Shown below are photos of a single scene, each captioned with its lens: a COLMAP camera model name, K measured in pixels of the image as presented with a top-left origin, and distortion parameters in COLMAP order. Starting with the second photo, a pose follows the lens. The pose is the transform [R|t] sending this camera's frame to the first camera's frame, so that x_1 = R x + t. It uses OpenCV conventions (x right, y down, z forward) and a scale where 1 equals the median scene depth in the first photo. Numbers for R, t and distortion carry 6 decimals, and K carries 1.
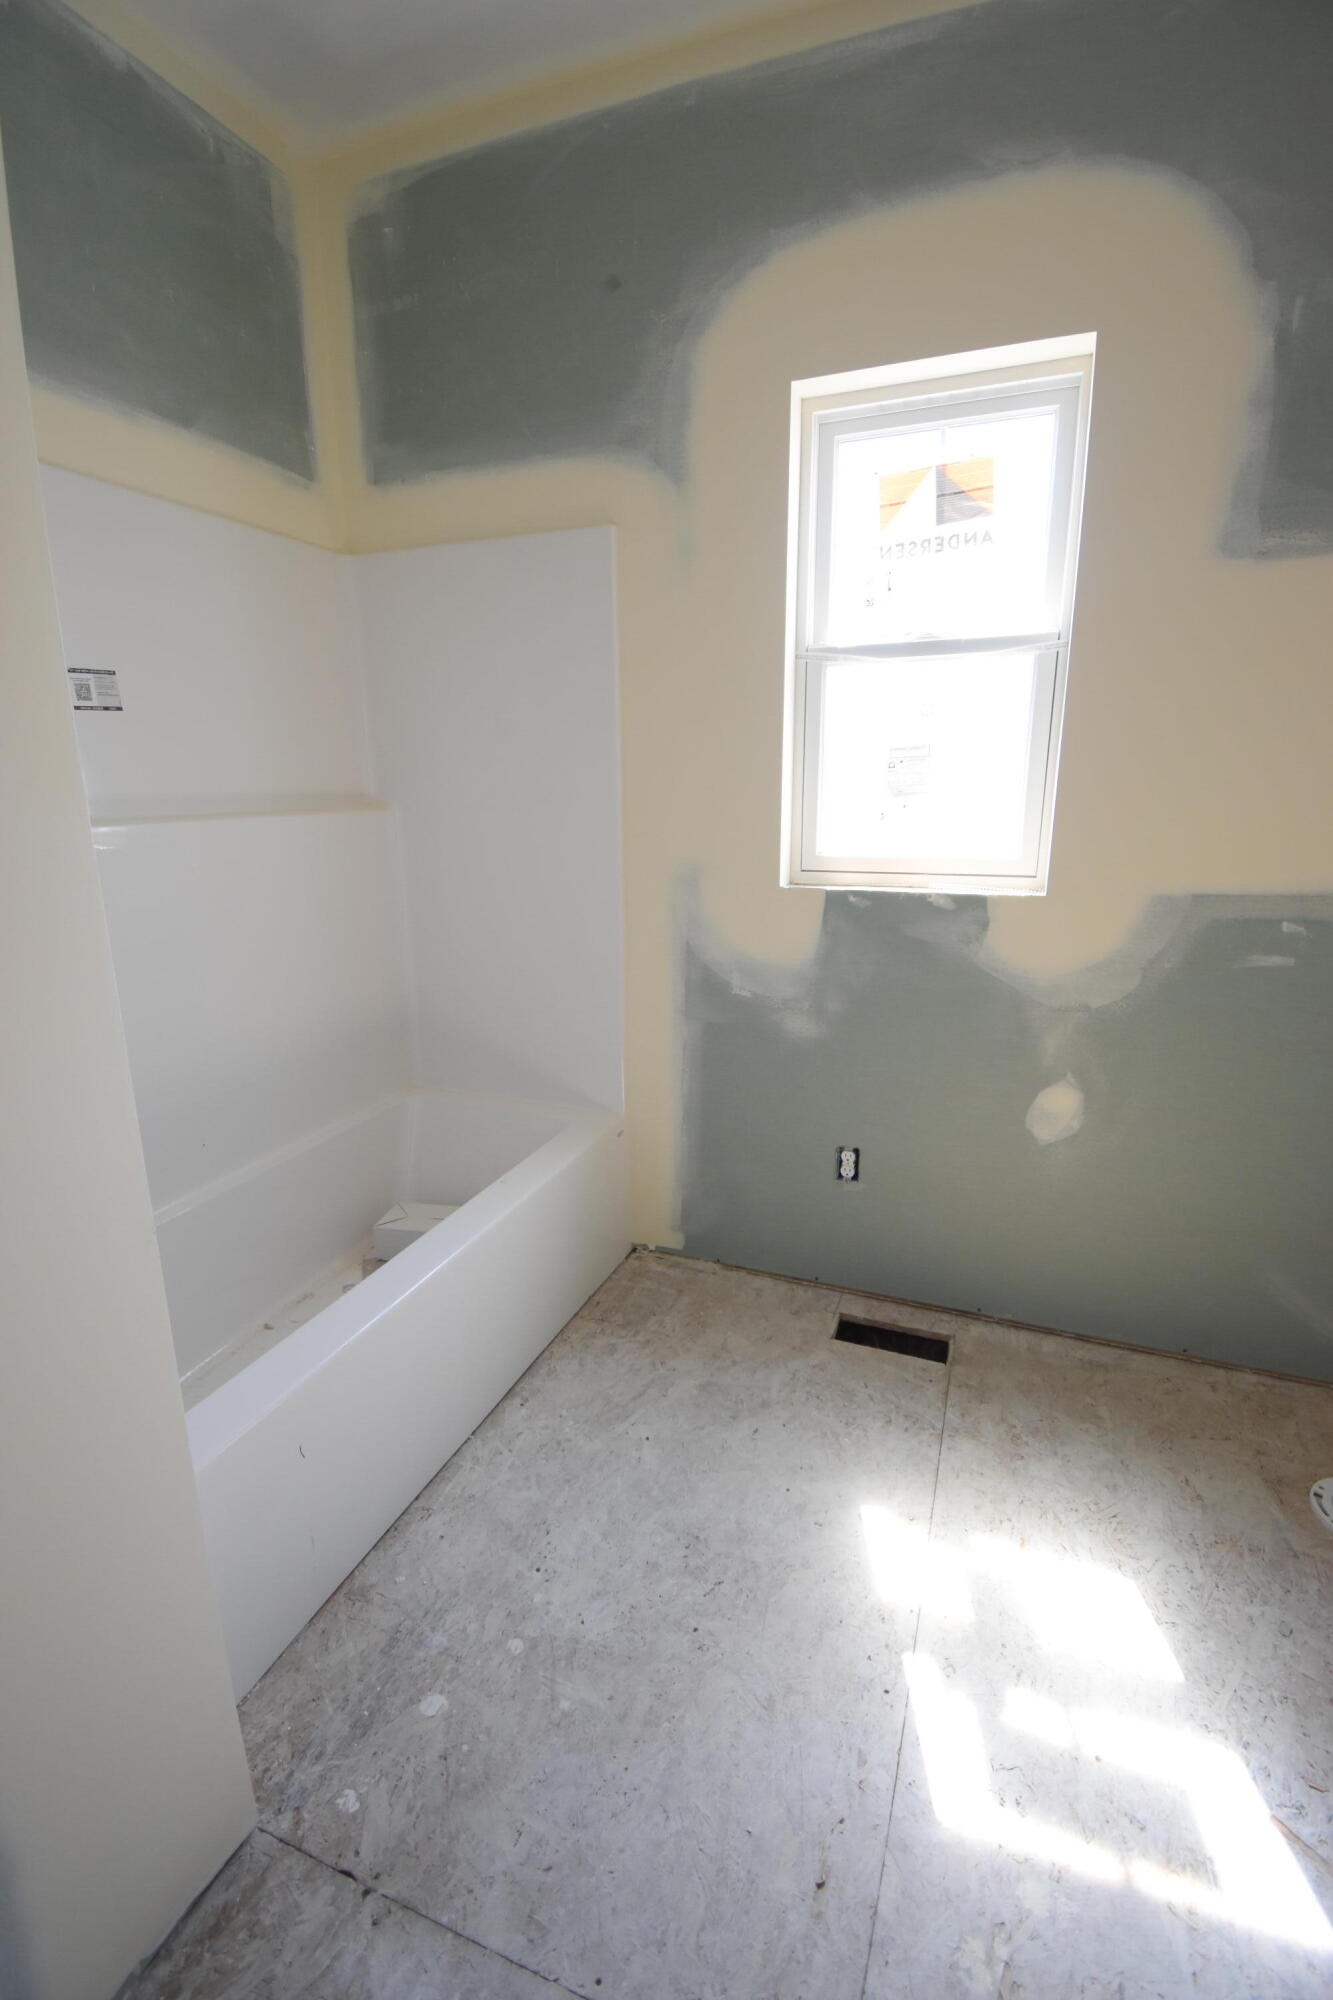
lens RADIAL K [[881.2, 0, 669.1], [0, 881.2, 1000.5], [0, 0, 1]] dist [0.018589, -0.025755]
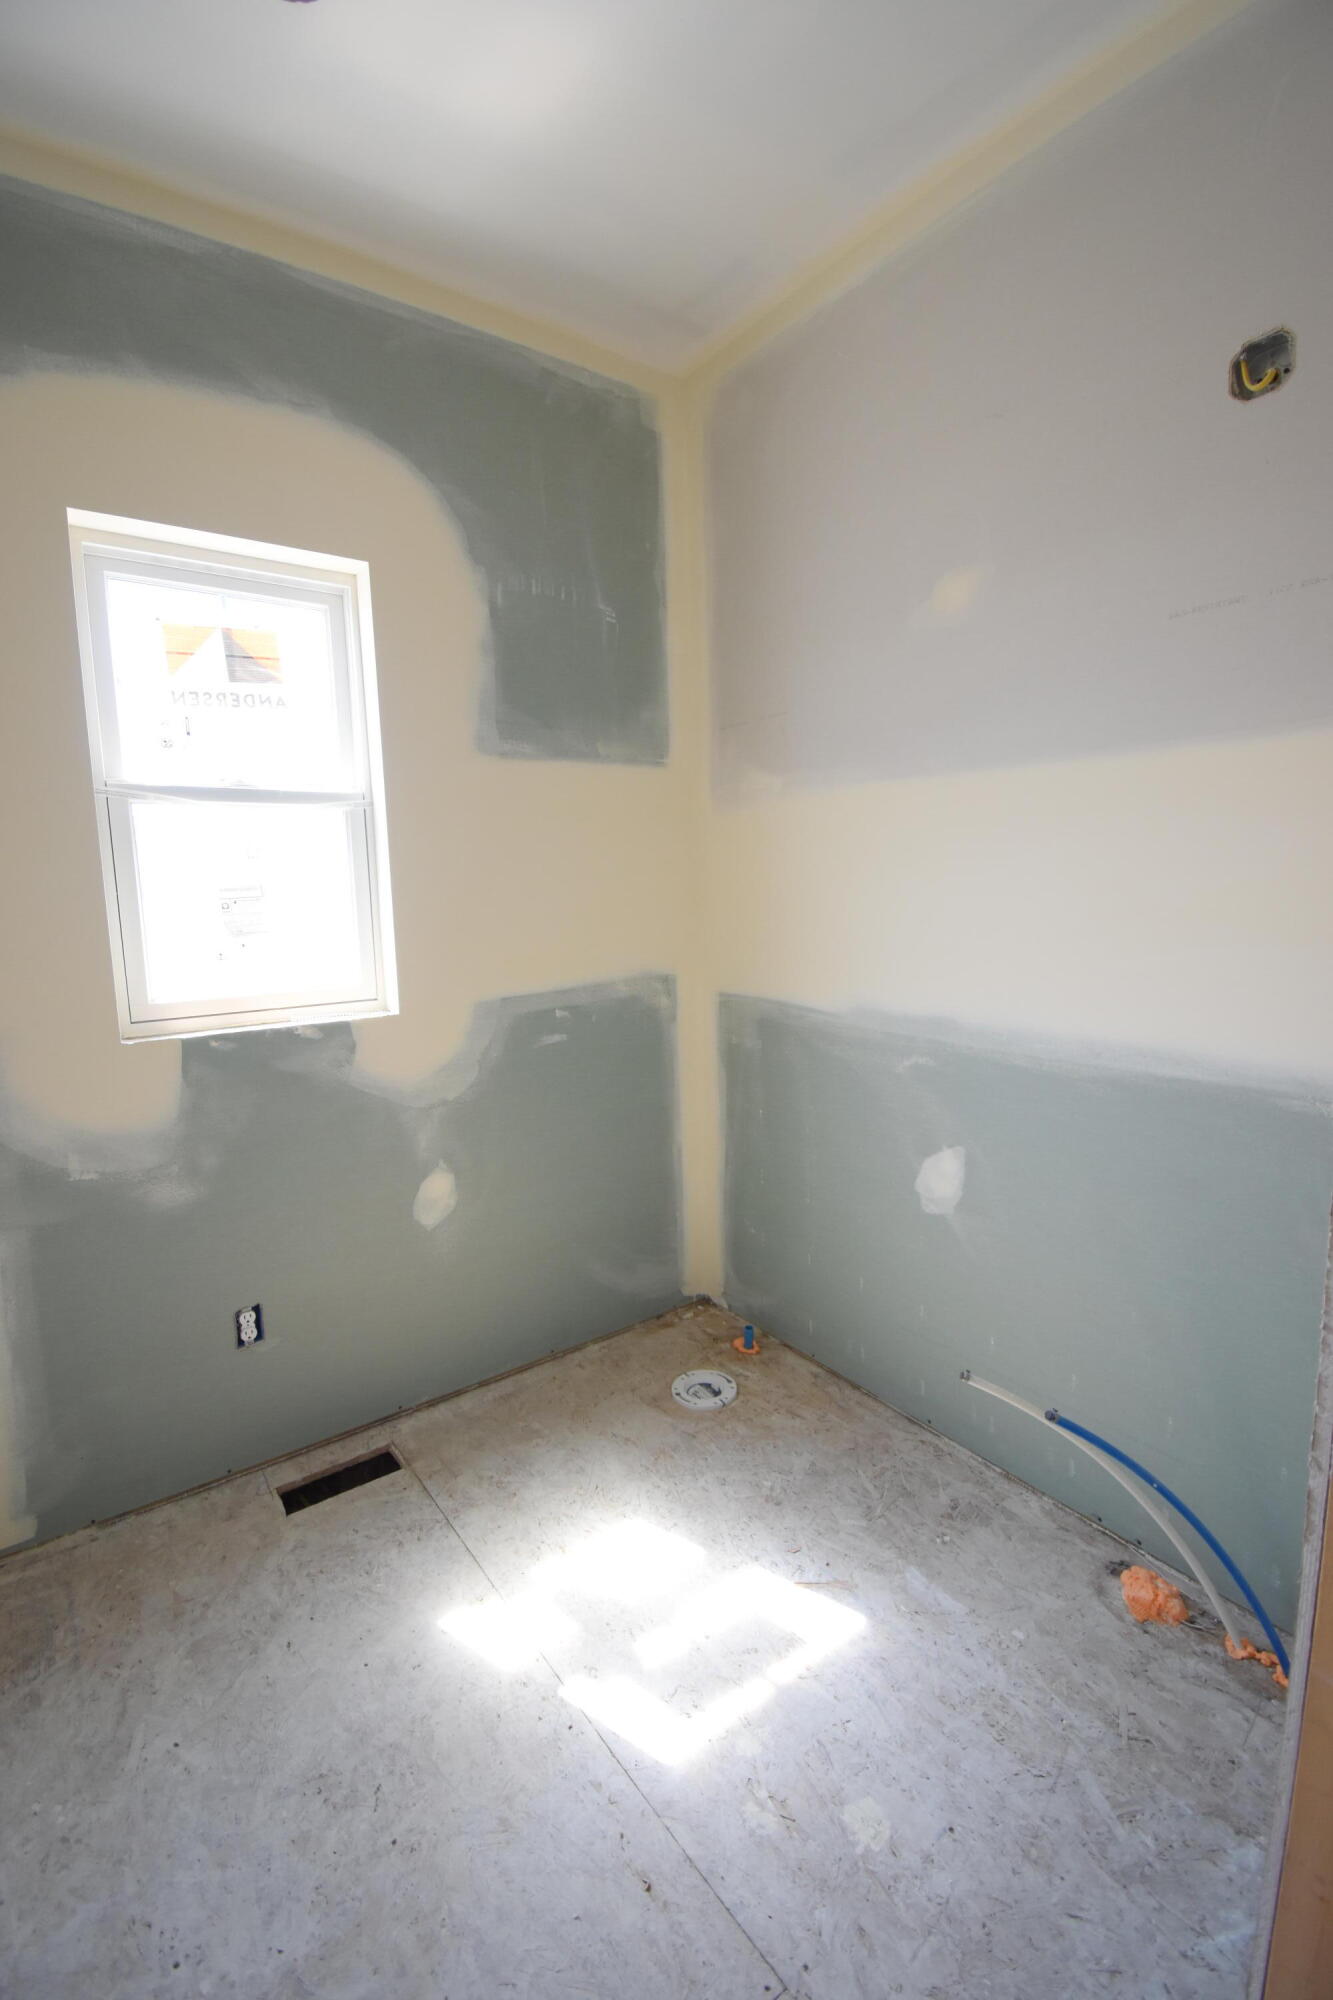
lens RADIAL K [[881.2, 0, 669.1], [0, 881.2, 1000.5], [0, 0, 1]] dist [0.018589, -0.025755]
pose [[0.538412, -0.114226, 0.834904, -0.342137], [0.223332, 0.974684, -0.010673, -0.044800], [-0.812549, 0.192207, 0.550292, 0.077357]]
